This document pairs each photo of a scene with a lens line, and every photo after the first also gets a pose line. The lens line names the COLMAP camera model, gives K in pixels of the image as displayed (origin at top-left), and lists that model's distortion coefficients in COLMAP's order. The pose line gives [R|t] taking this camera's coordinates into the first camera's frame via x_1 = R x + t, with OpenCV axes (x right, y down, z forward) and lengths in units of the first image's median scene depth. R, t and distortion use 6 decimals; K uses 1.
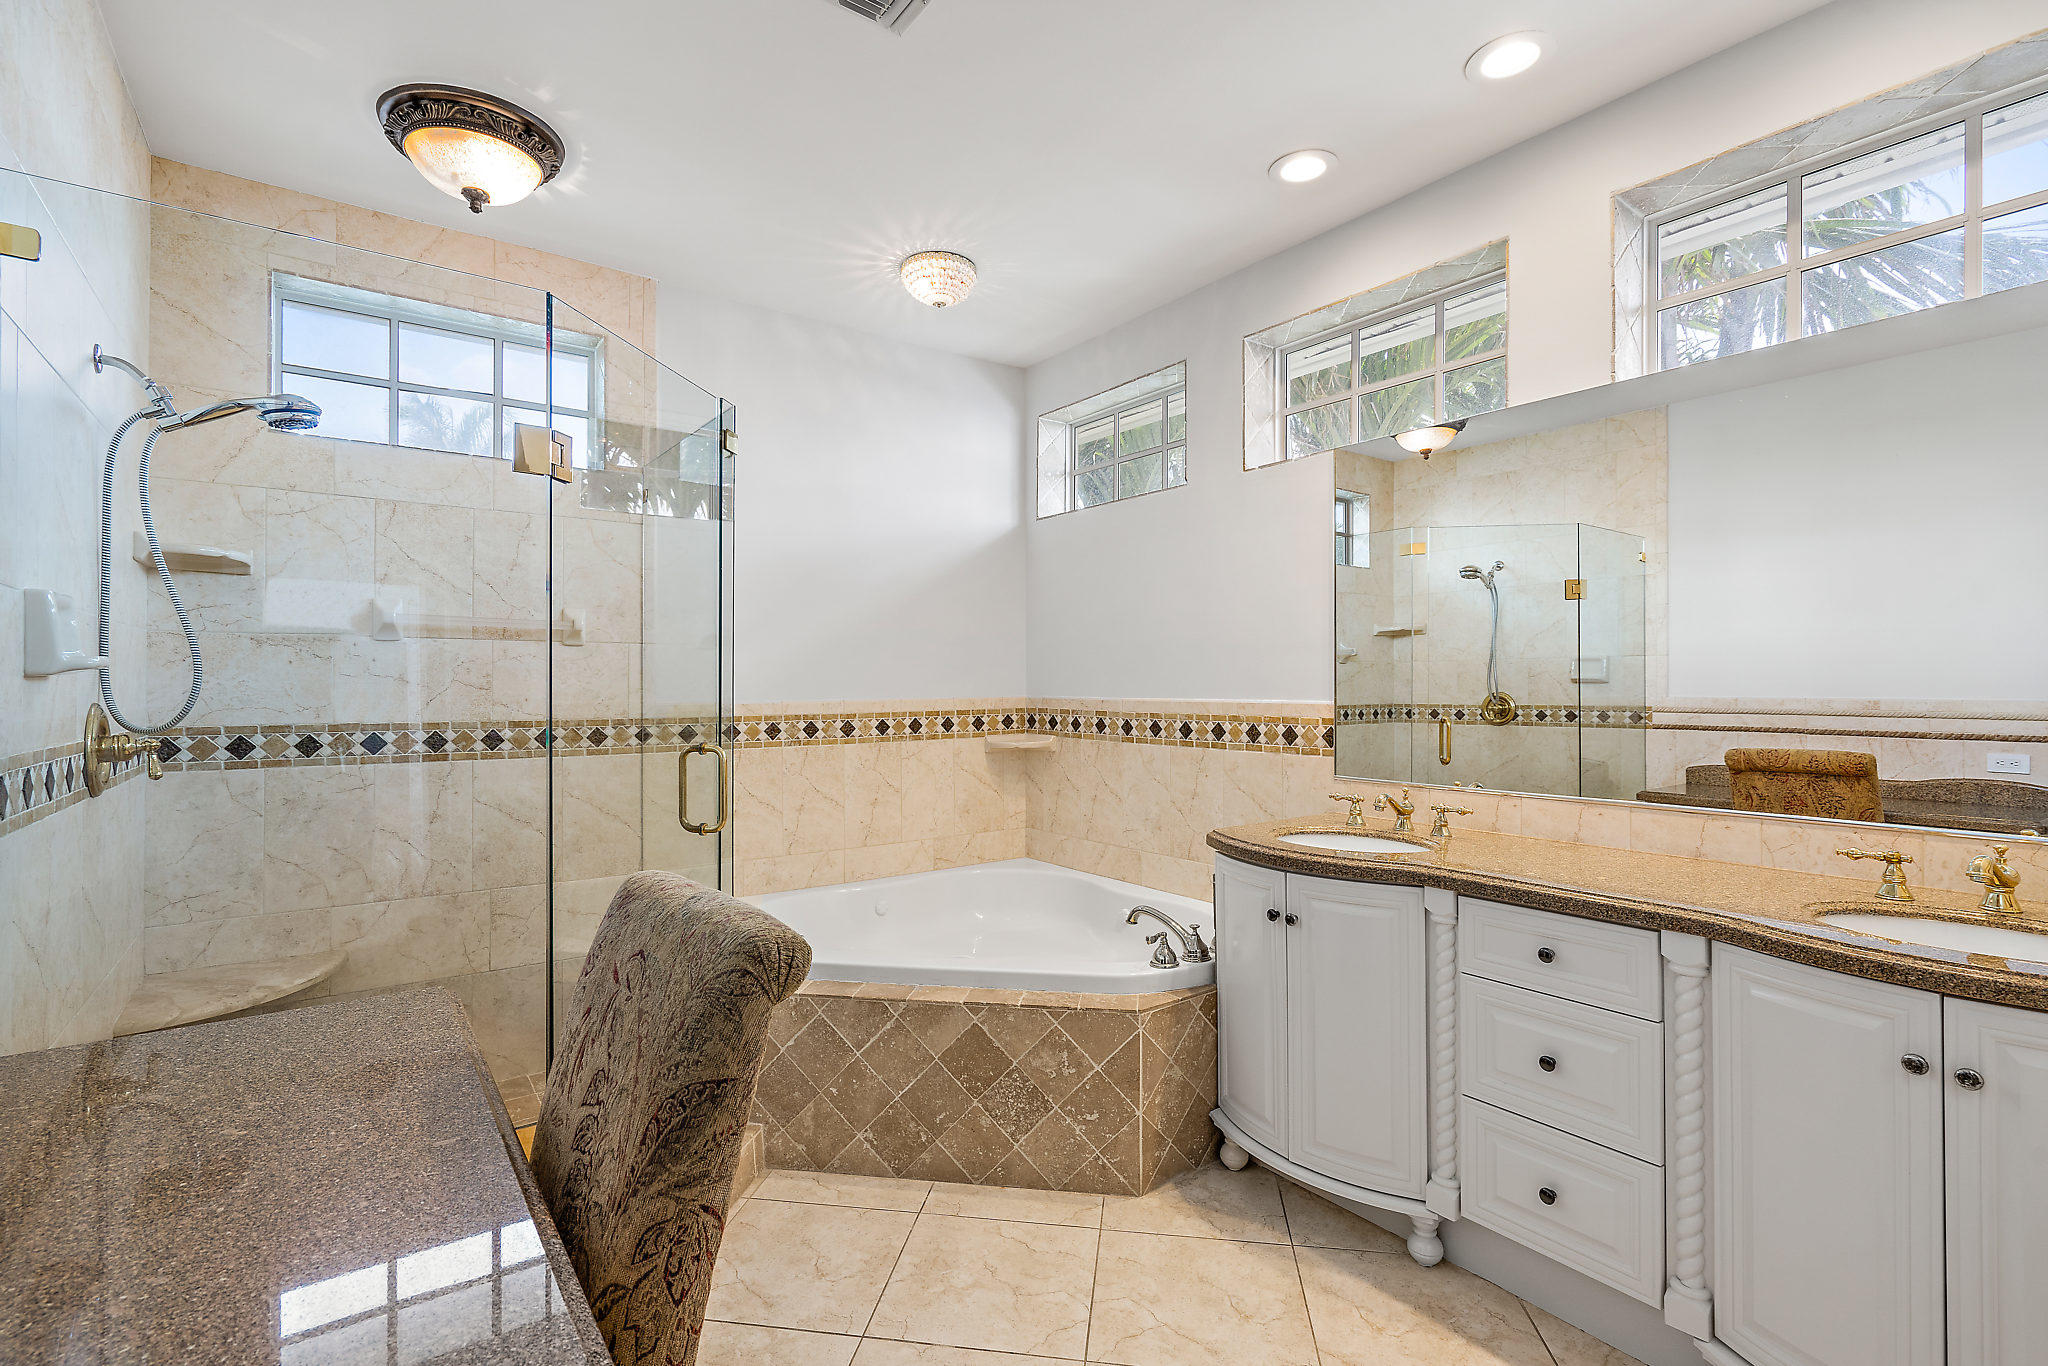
lens RADIAL K [[928.2, 0, 961.1], [0, 928.2, 677.4], [0, 0, 1]] dist [-0.001459, -0.000101]
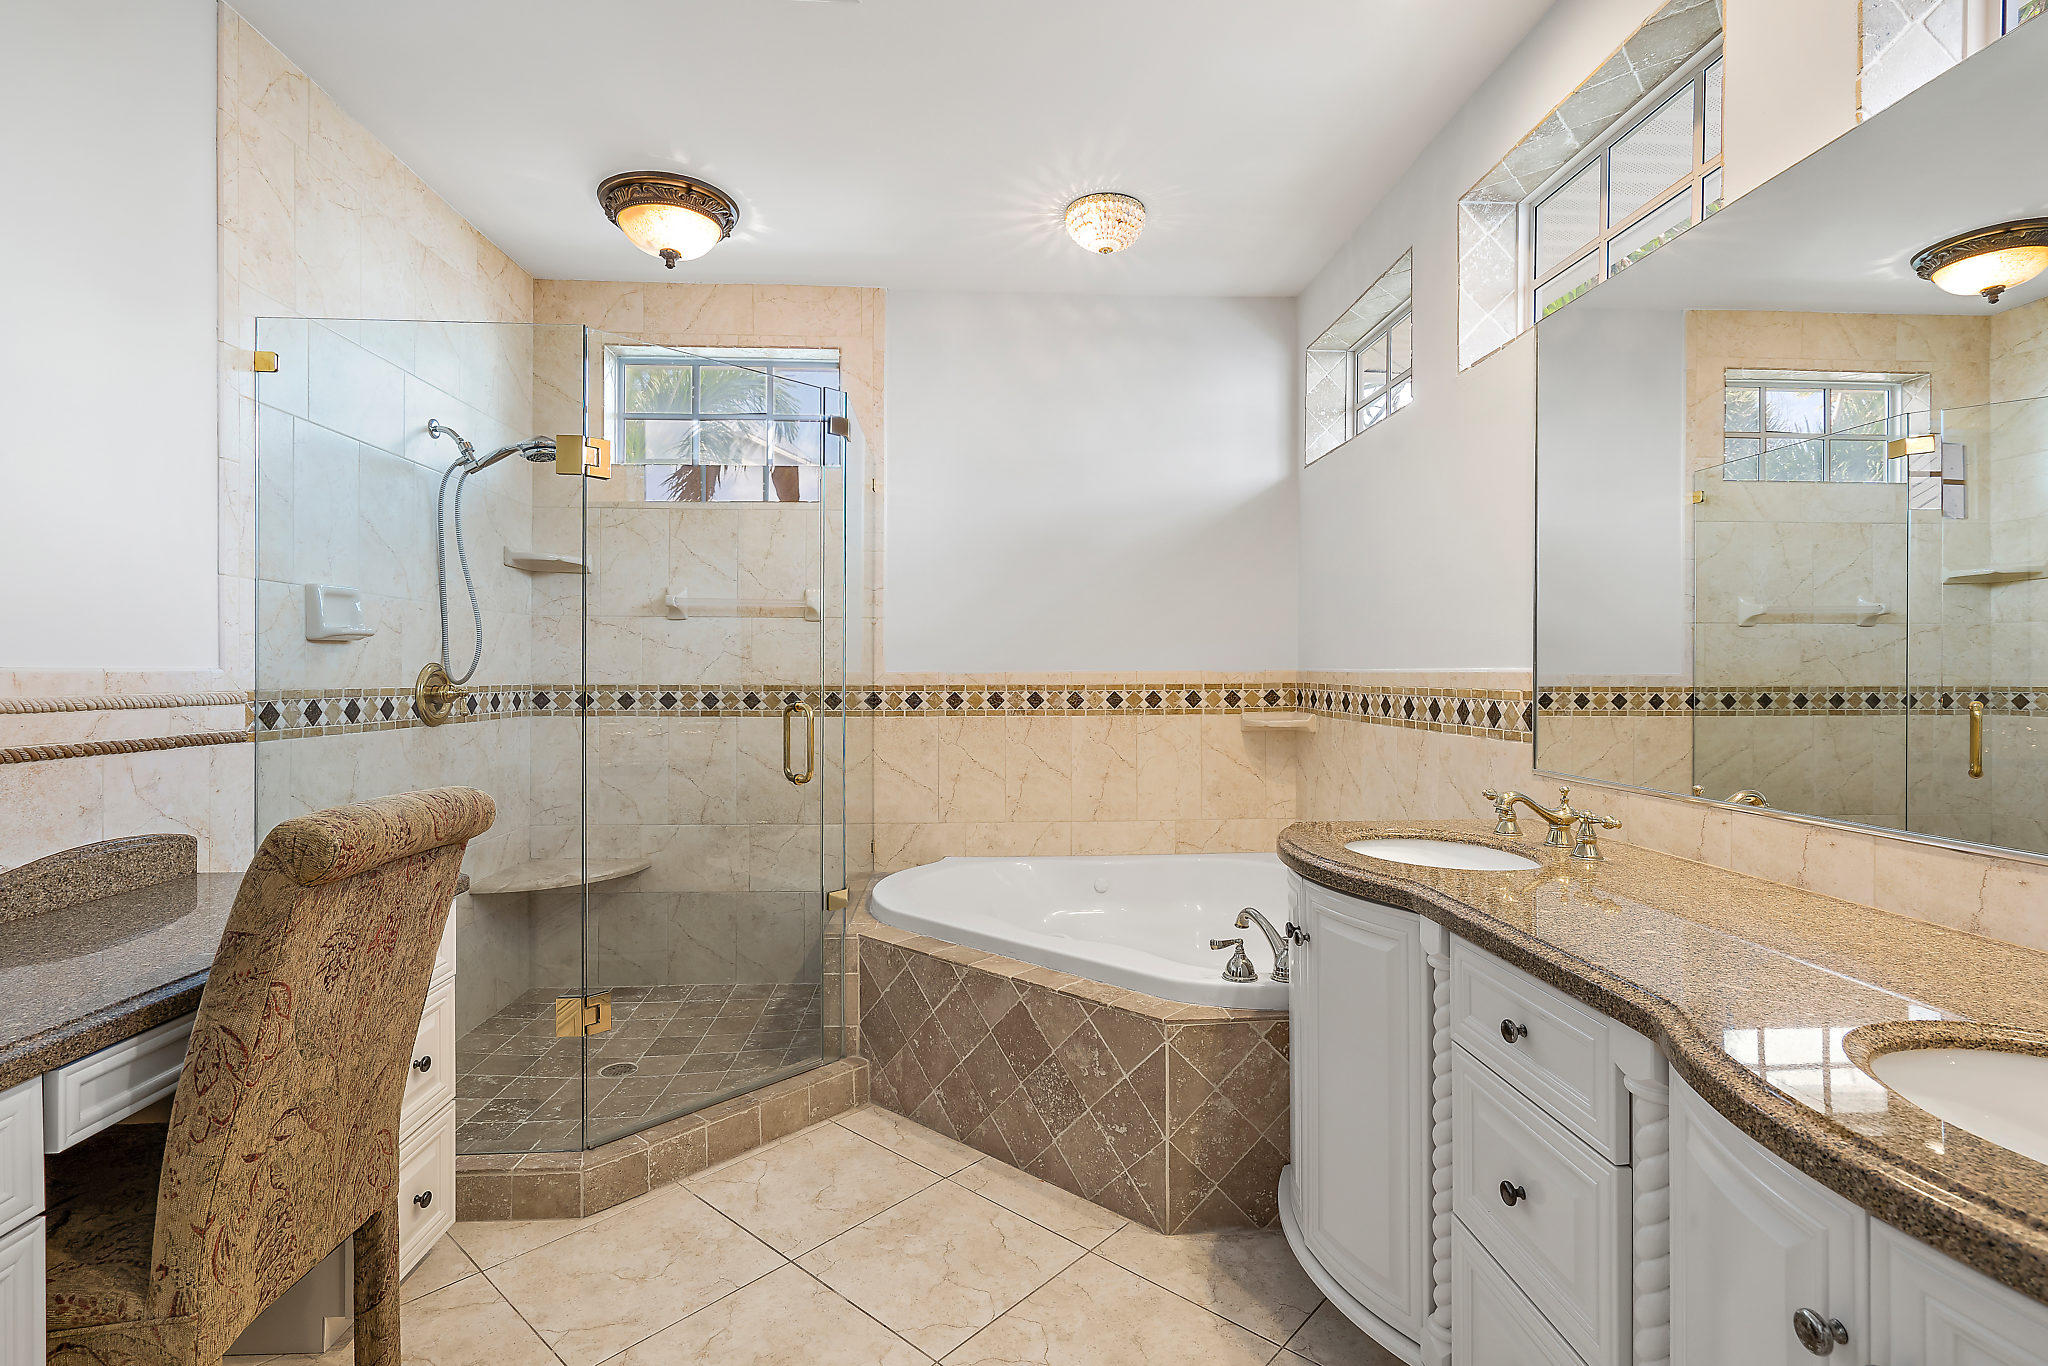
lens RADIAL K [[928.2, 0, 1010.0], [0, 928.2, 671.9], [0, 0, 1]] dist [-0.001459, -0.000101]
pose [[0.850412, 0.002384, -0.526112, 0.464227], [0.001769, 0.999971, 0.007390, 0.024311], [0.526114, -0.007215, 0.850383, 0.169110]]
